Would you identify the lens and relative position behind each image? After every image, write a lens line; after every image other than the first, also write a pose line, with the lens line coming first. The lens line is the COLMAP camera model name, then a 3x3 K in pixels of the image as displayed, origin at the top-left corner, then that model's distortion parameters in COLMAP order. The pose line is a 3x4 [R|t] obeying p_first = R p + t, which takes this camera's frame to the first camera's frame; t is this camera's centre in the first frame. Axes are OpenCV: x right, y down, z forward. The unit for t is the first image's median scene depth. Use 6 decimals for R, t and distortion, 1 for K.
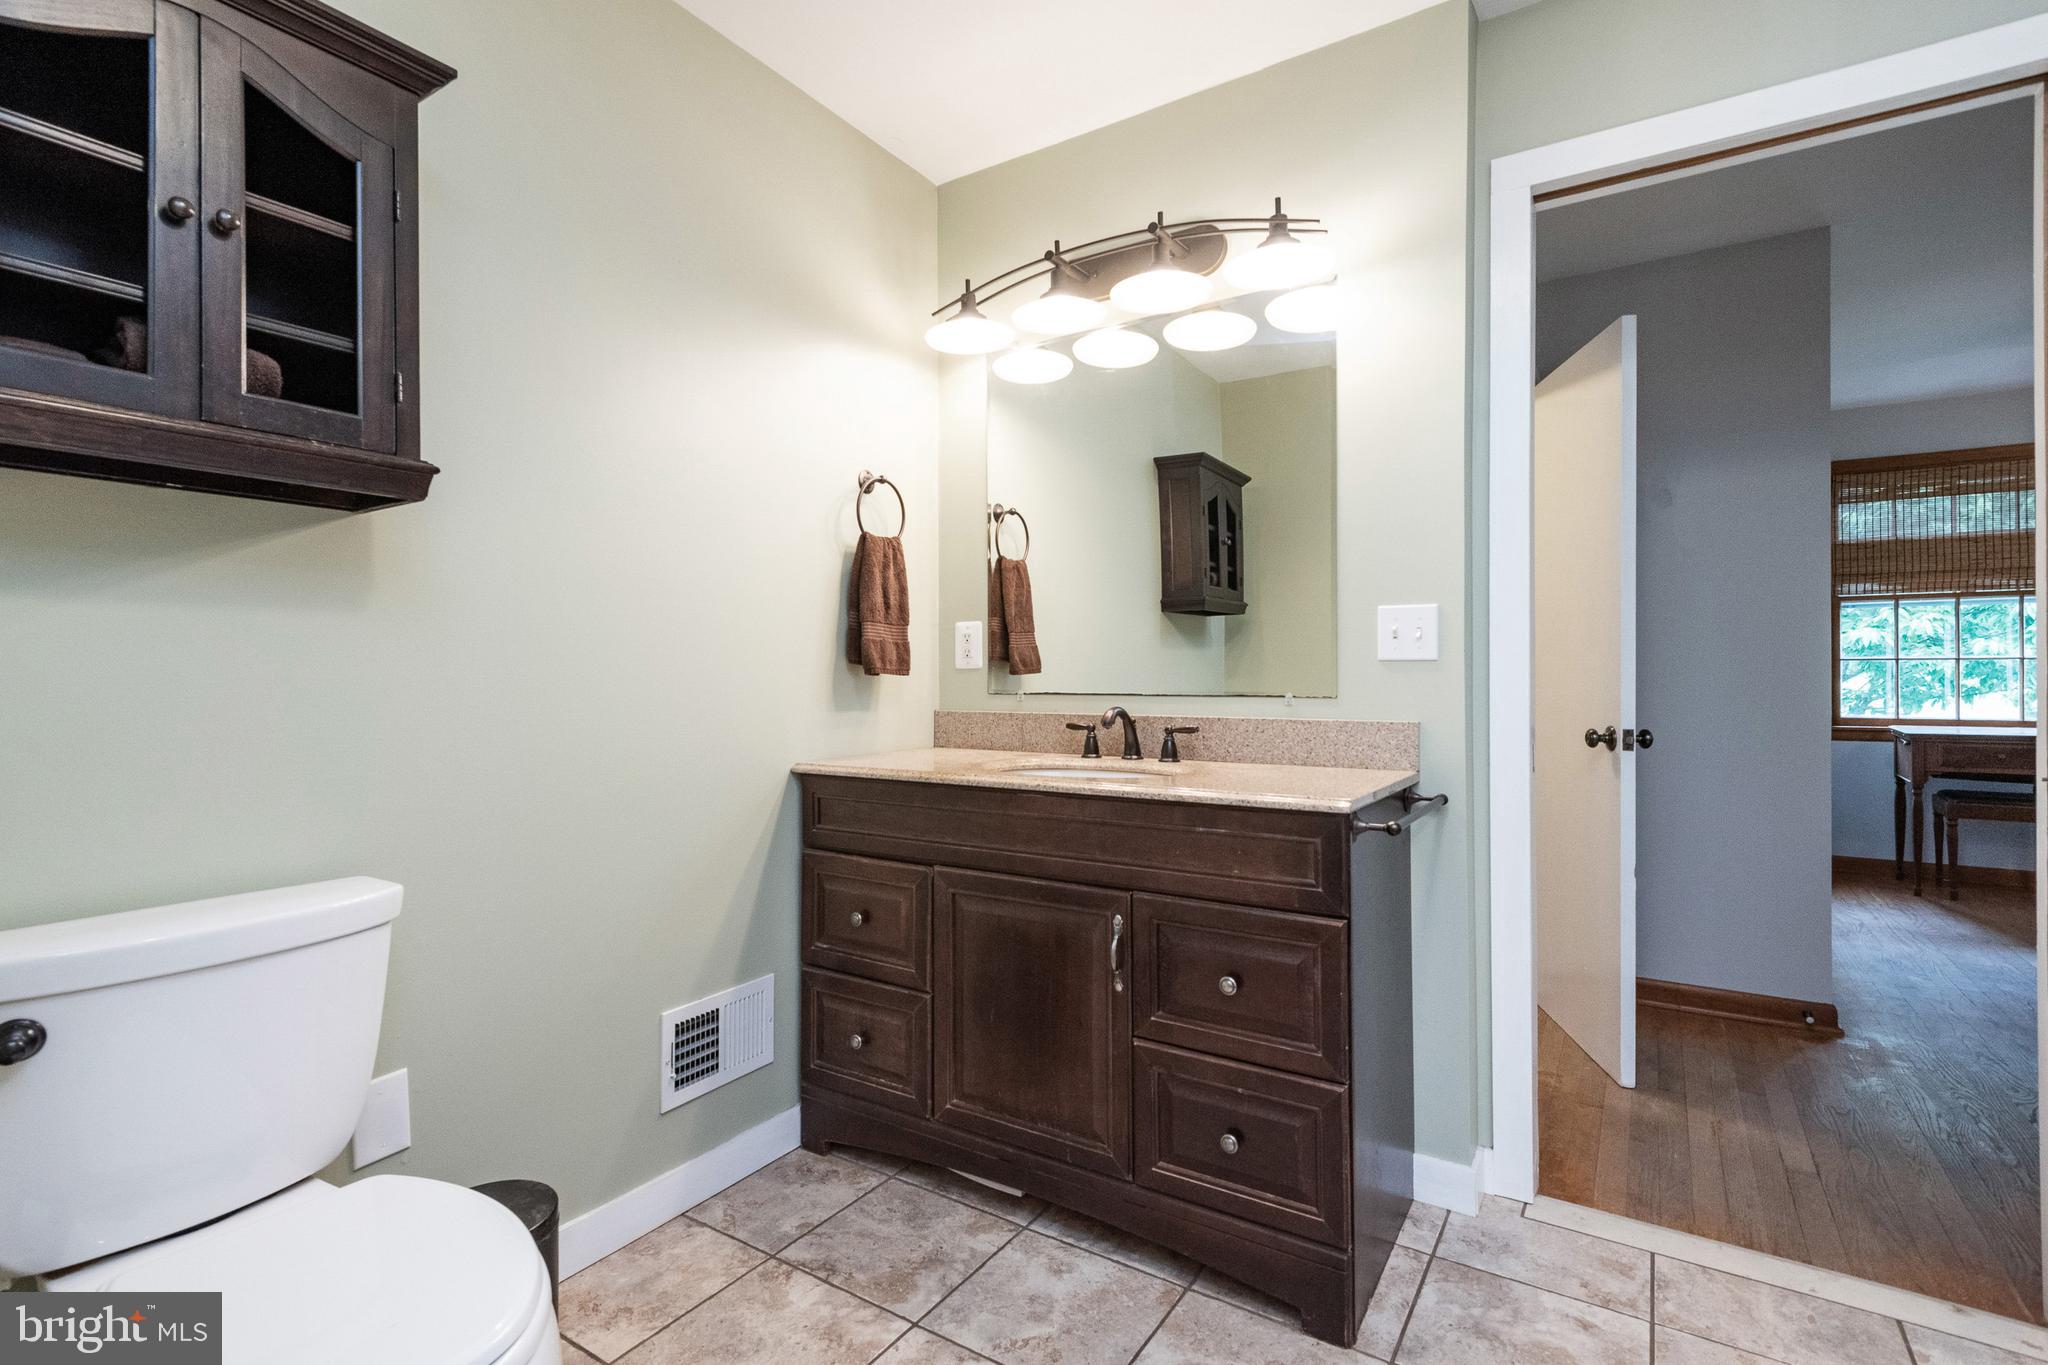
lens RADIAL K [[965.3, 0, 1017.9], [0, 965.3, 675.6], [0, 0, 1]] dist [0.034782, -0.018396]
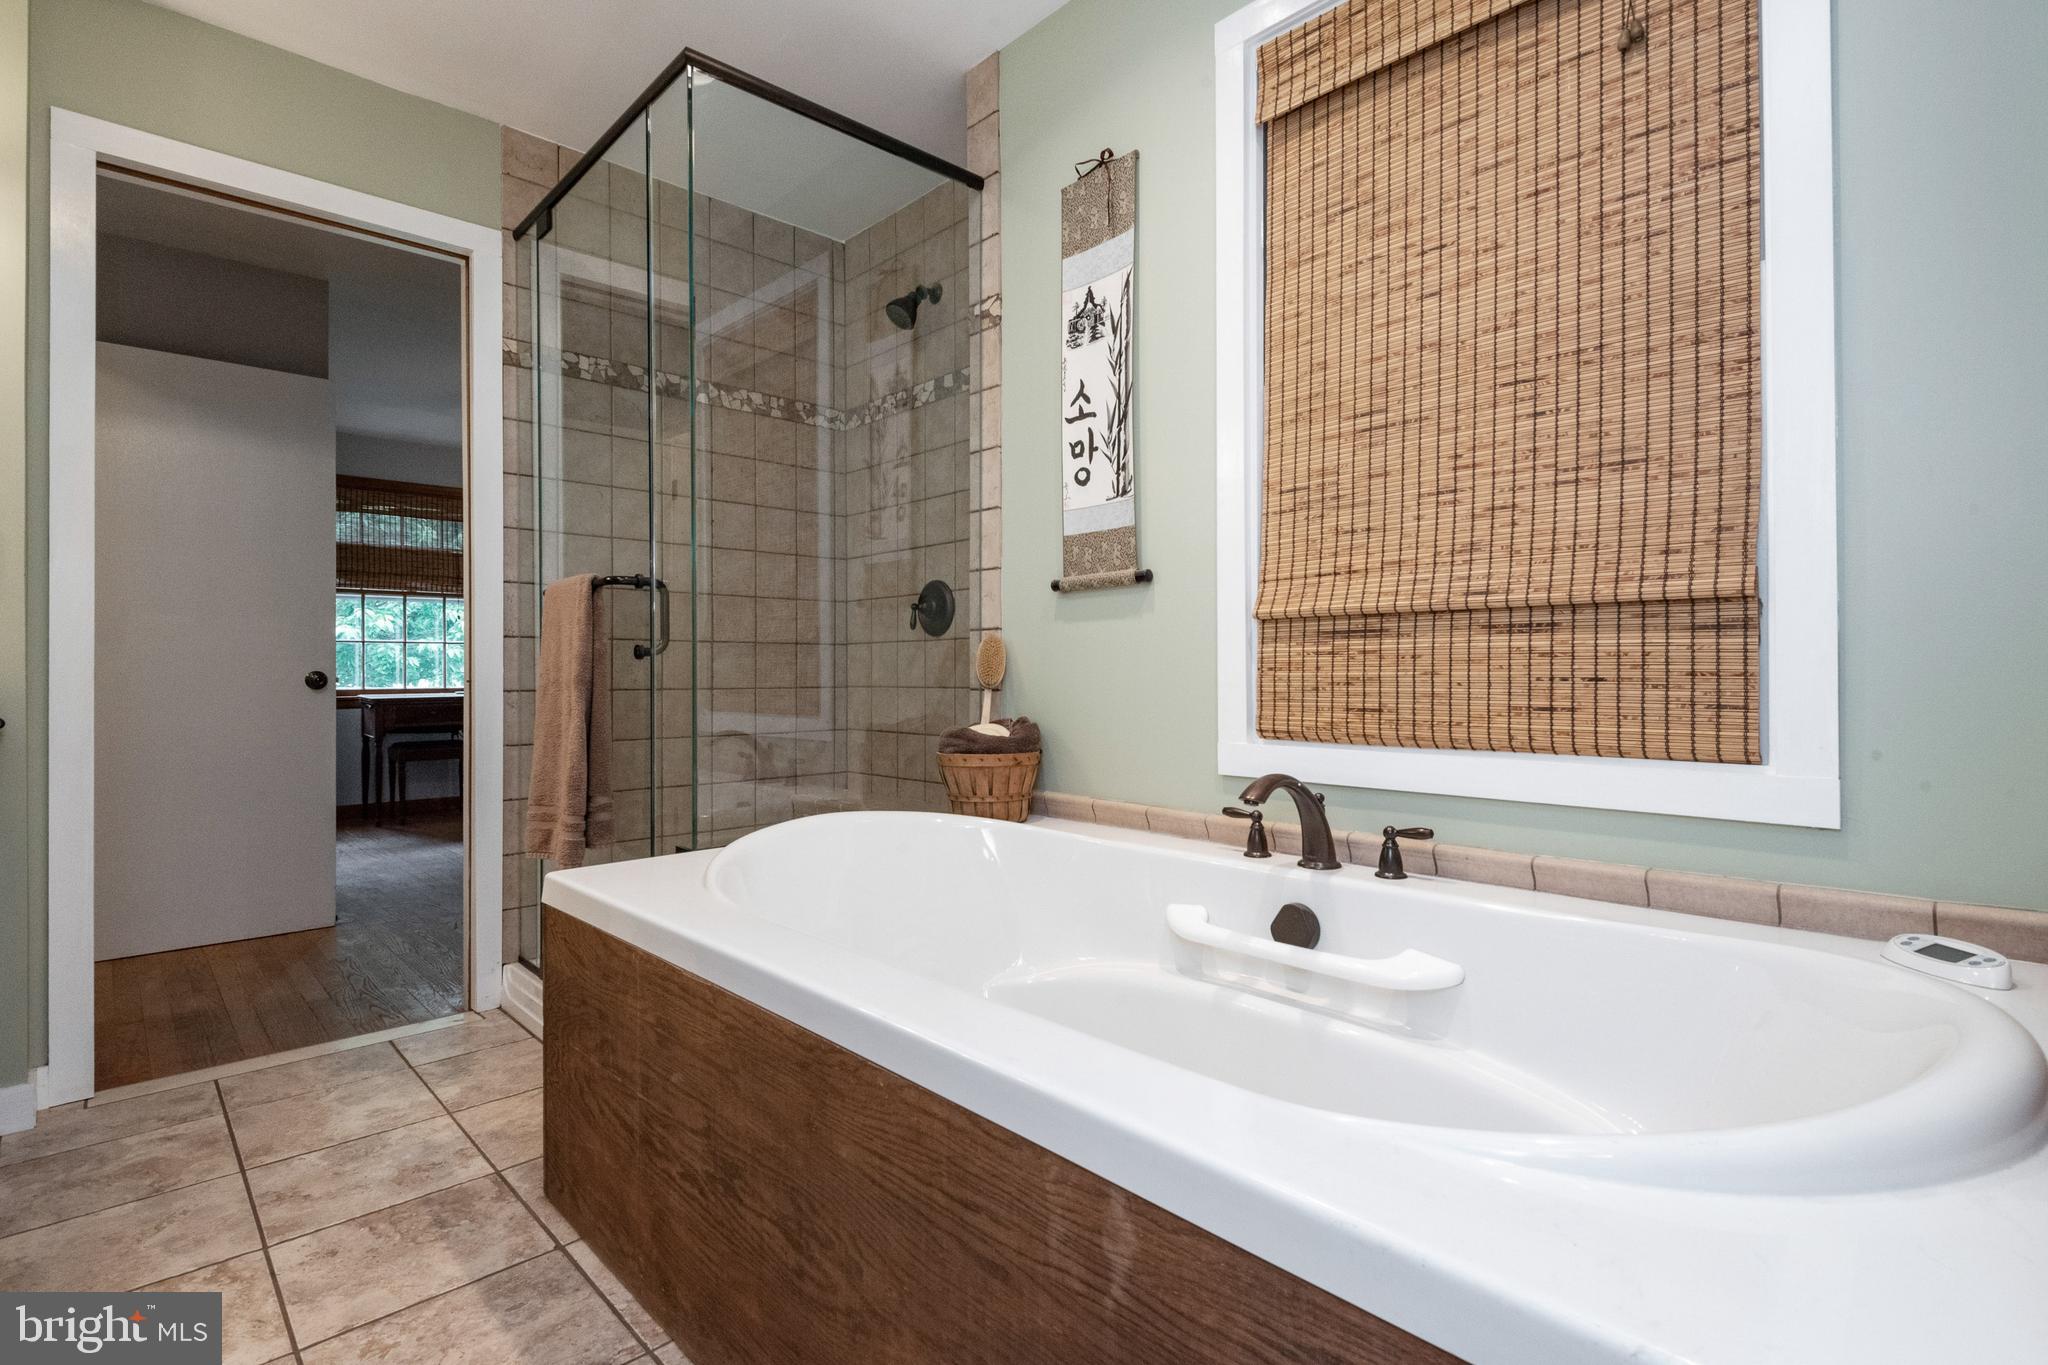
lens RADIAL K [[958.6, 0, 1016.5], [0, 958.6, 675.1], [0, 0, 1]] dist [0.031156, -0.022410]
pose [[0.232078, 0.002416, 0.972694, -0.175353], [0.001737, 0.999994, -0.002898, 0.052773], [-0.972696, 0.002362, 0.232073, -0.149928]]
